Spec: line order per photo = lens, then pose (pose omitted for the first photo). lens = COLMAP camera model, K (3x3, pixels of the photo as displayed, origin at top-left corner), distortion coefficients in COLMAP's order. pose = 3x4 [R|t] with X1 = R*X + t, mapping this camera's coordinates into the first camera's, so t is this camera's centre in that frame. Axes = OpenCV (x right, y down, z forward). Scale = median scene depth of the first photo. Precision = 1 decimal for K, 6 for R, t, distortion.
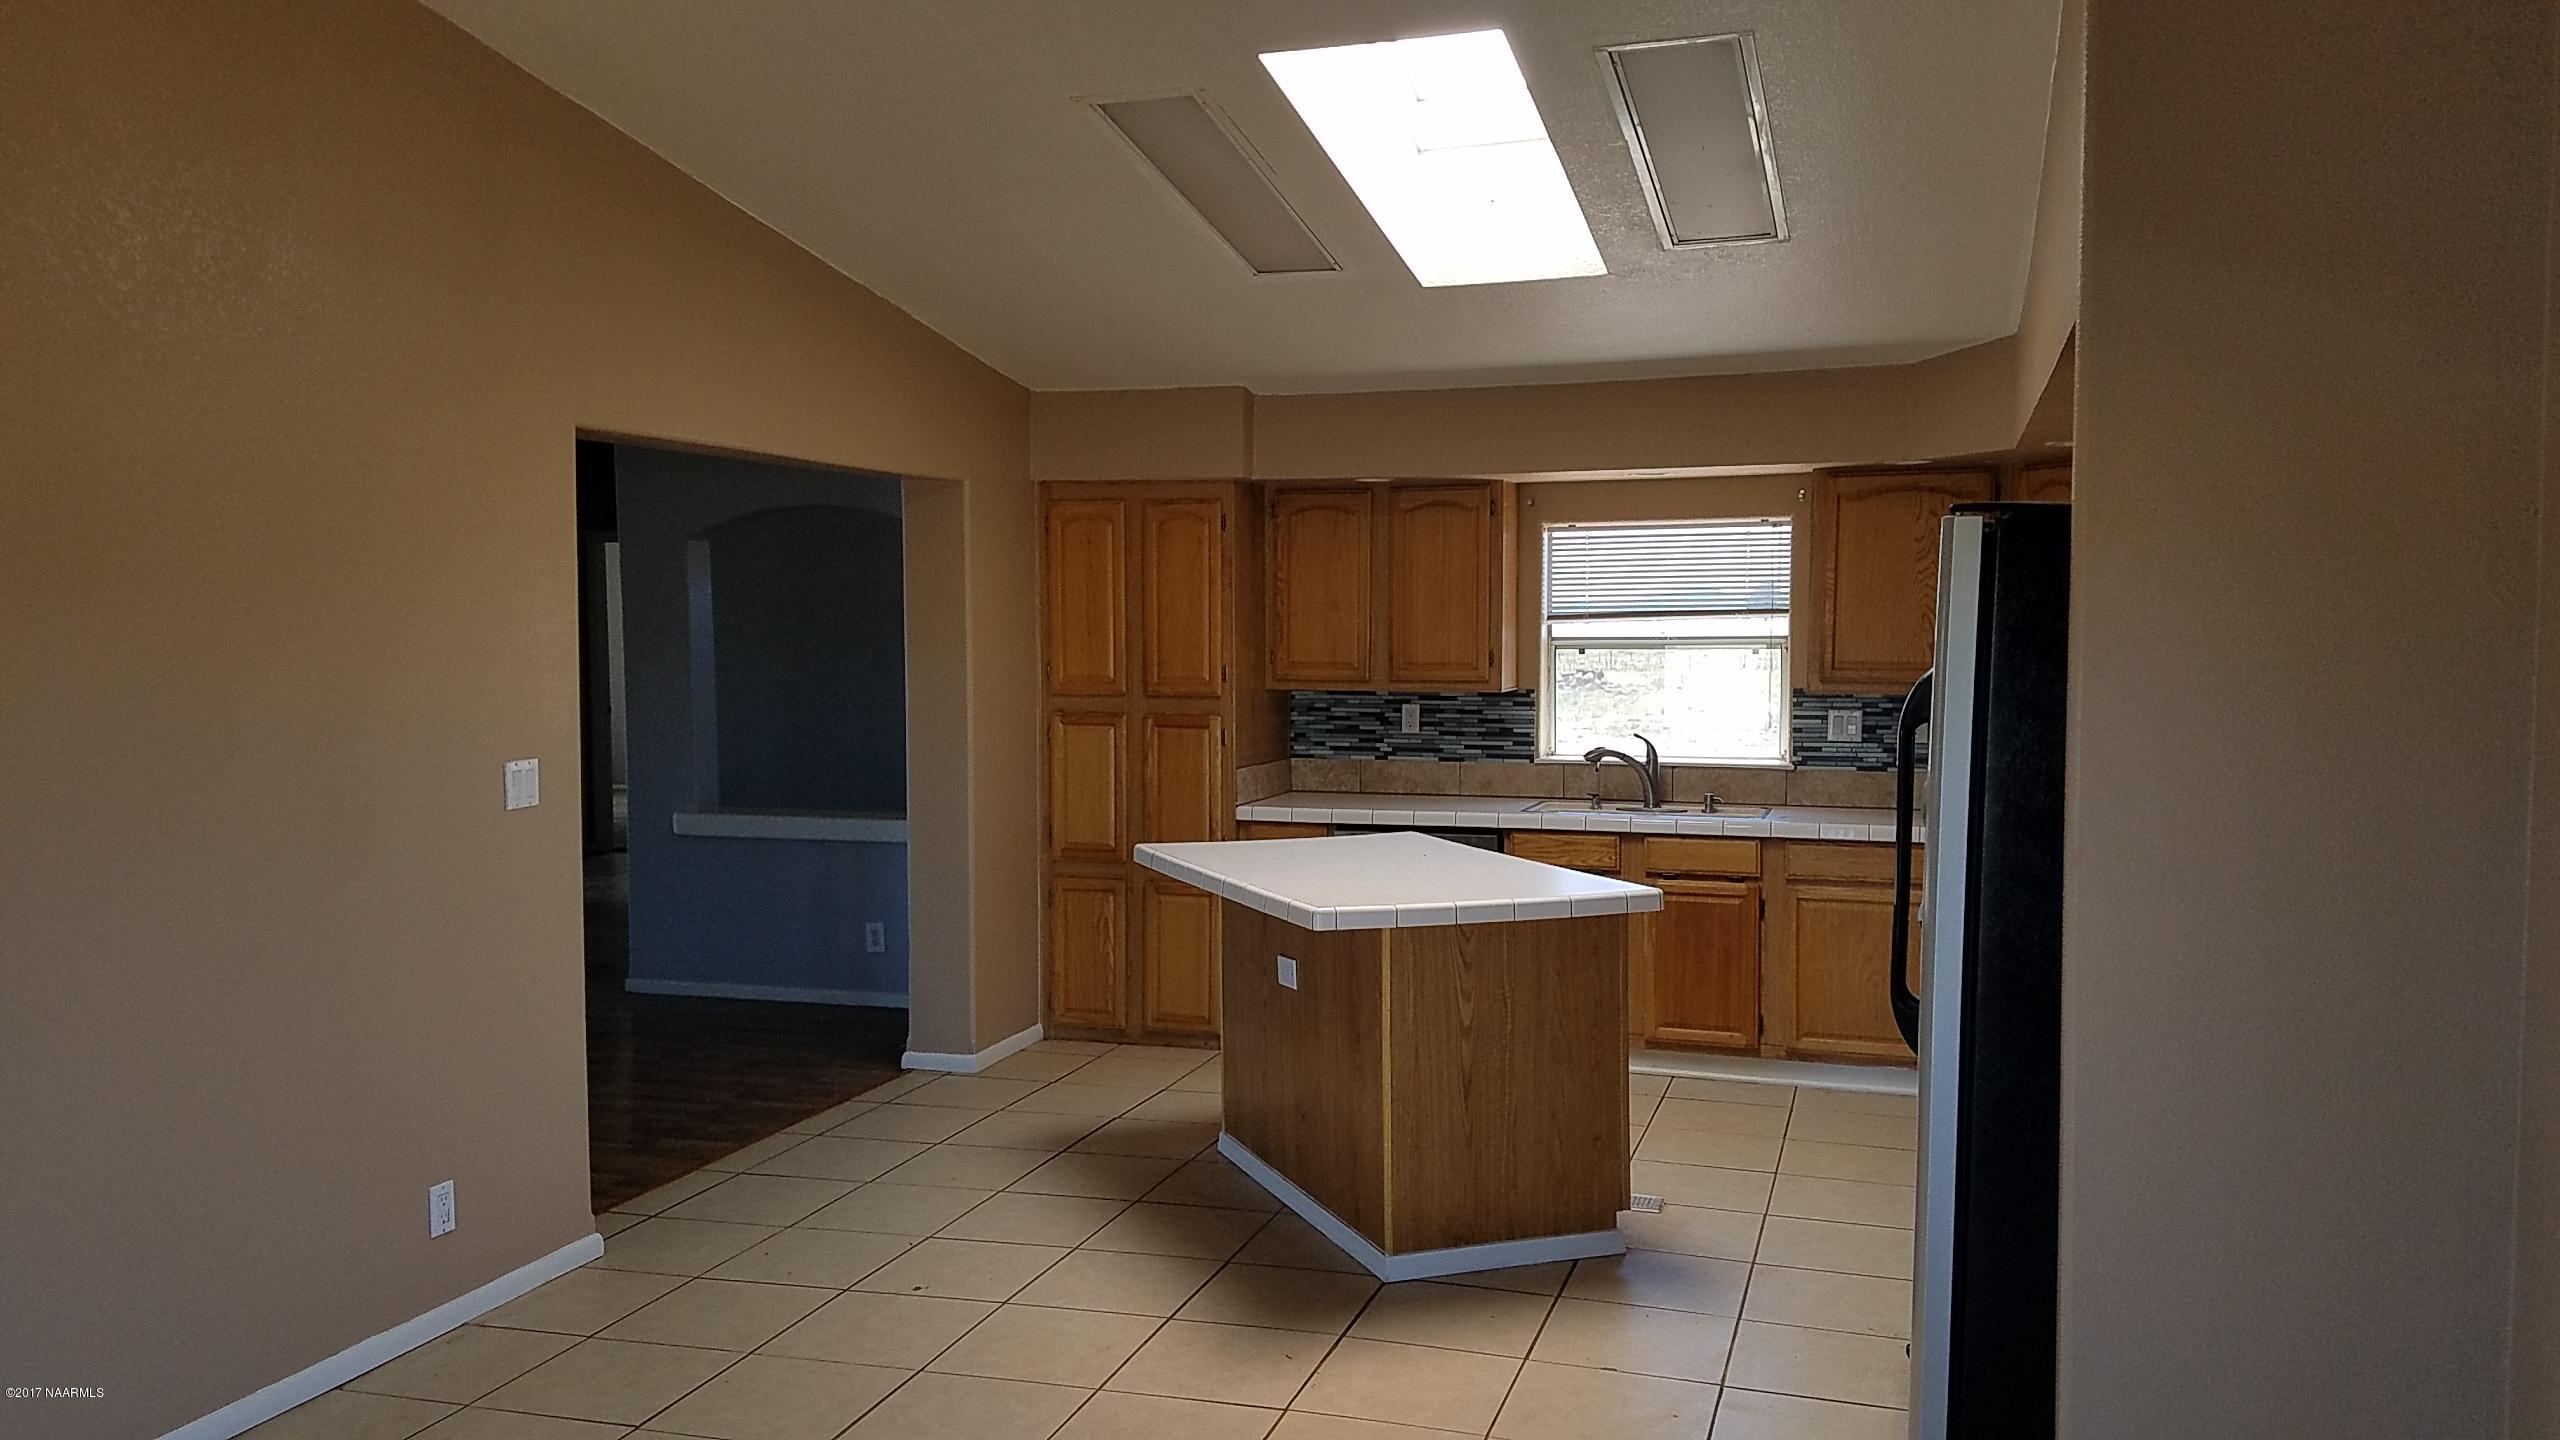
lens RADIAL K [[1974.7, 0, 1336.5], [0, 1974.7, 747.1], [0, 0, 1]] dist [0.289663, 0.000094]
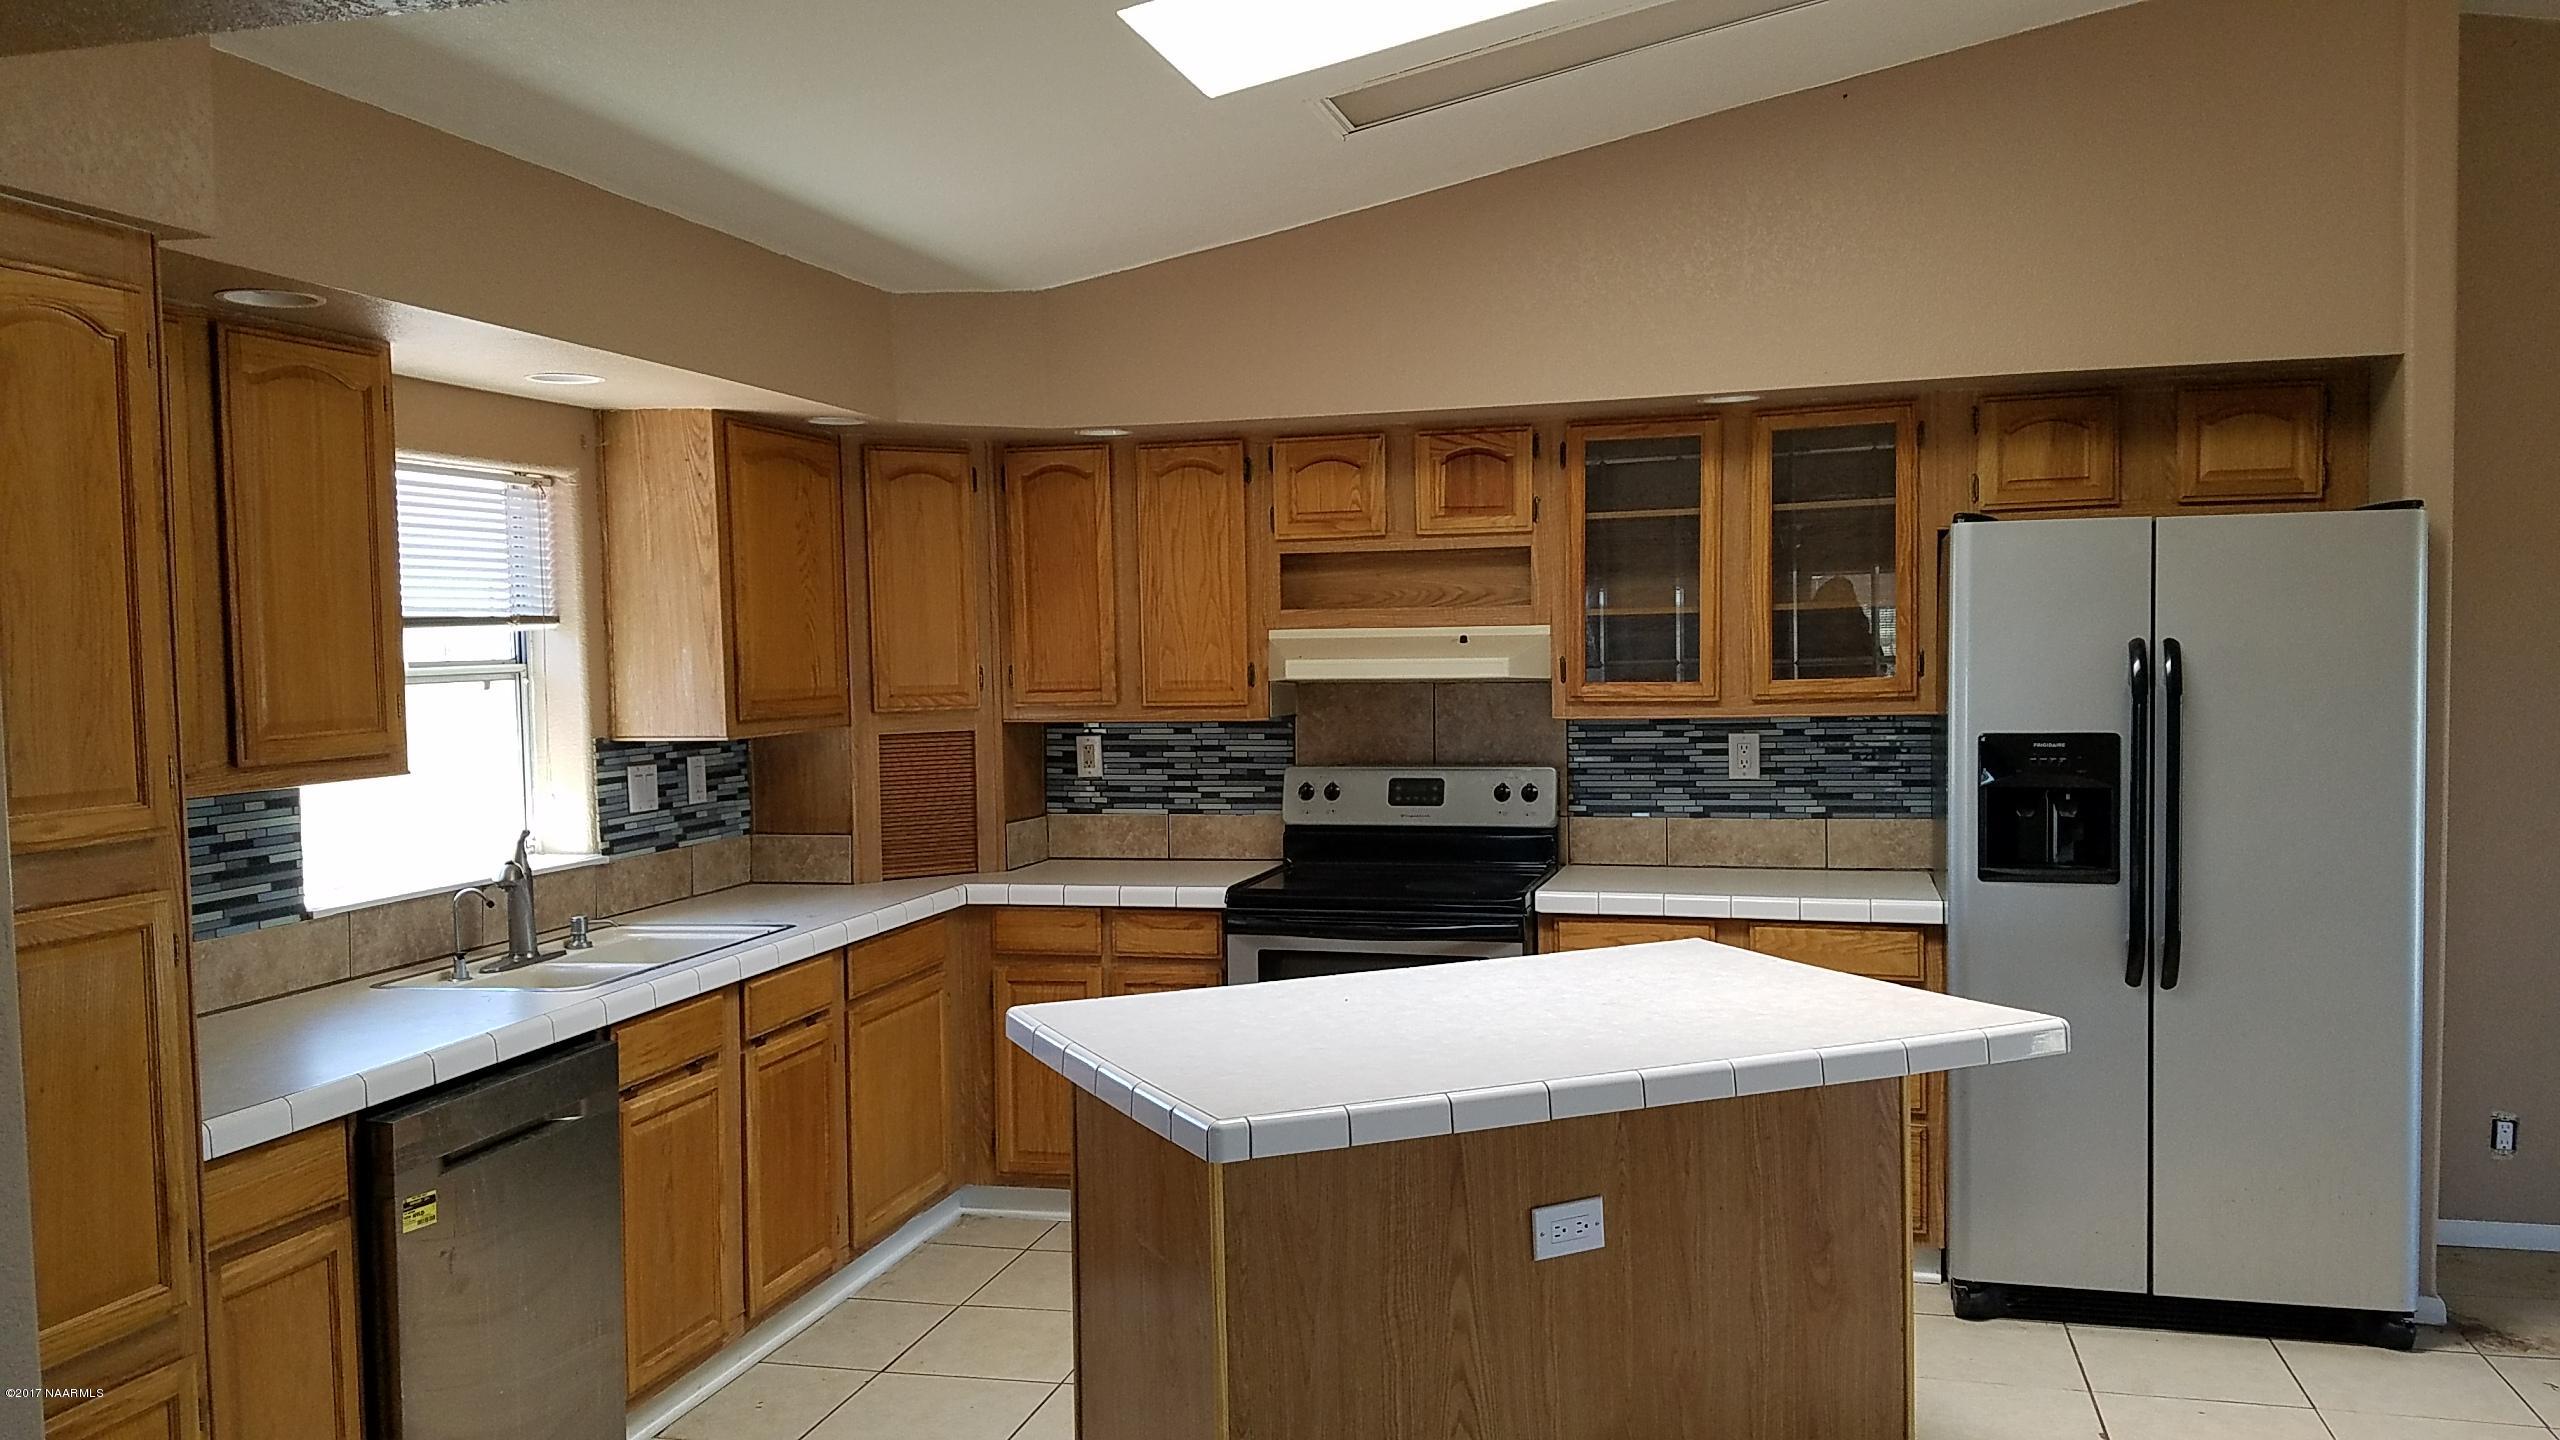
lens RADIAL K [[1919.8, 0, 1267.9], [0, 1919.8, 752.7], [0, 0, 1]] dist [0.266491, -0.420387]
pose [[-0.014793, -0.058485, 0.998179, -0.412556], [0.087359, 0.994395, 0.059558, -0.043623], [-0.996067, 0.088081, -0.009601, 0.789375]]
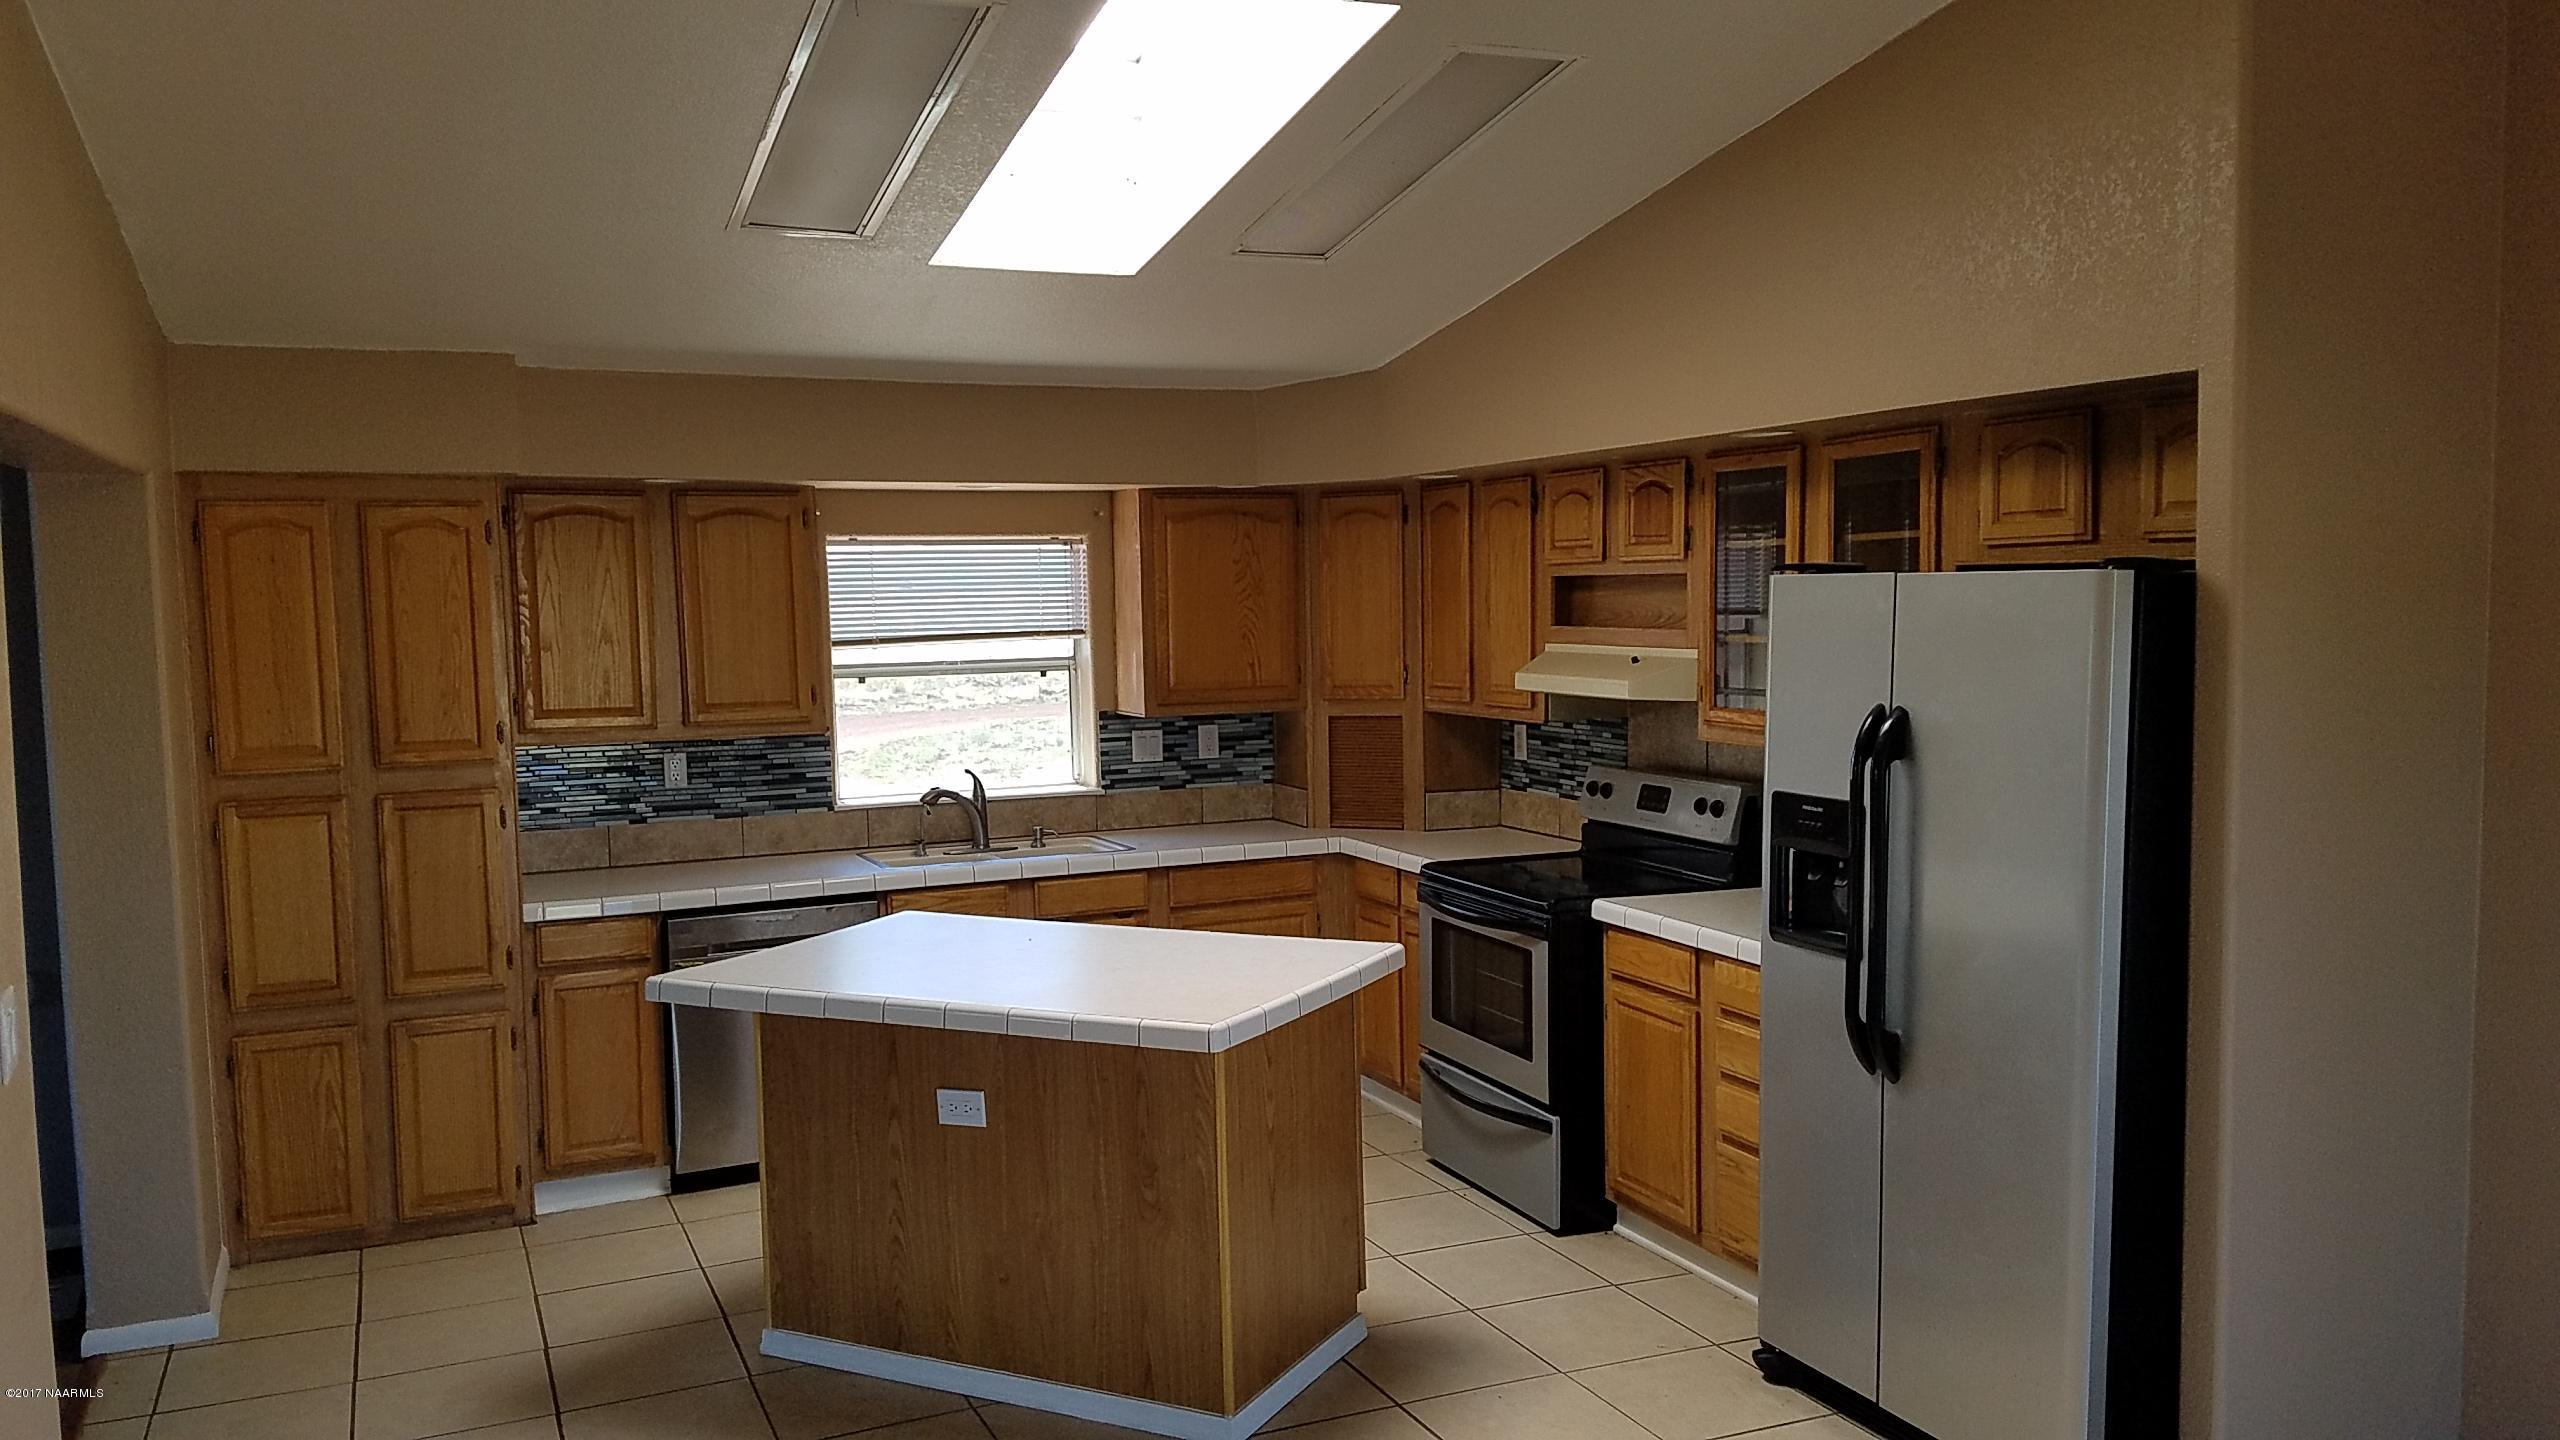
lens RADIAL K [[1919.8, 0, 1267.9], [0, 1919.8, 752.7], [0, 0, 1]] dist [0.266491, -0.420387]
pose [[0.769332, -0.070261, 0.634974, -0.305056], [0.063635, 0.997419, 0.033267, -0.034959], [-0.635672, 0.014813, 0.771817, 0.224989]]
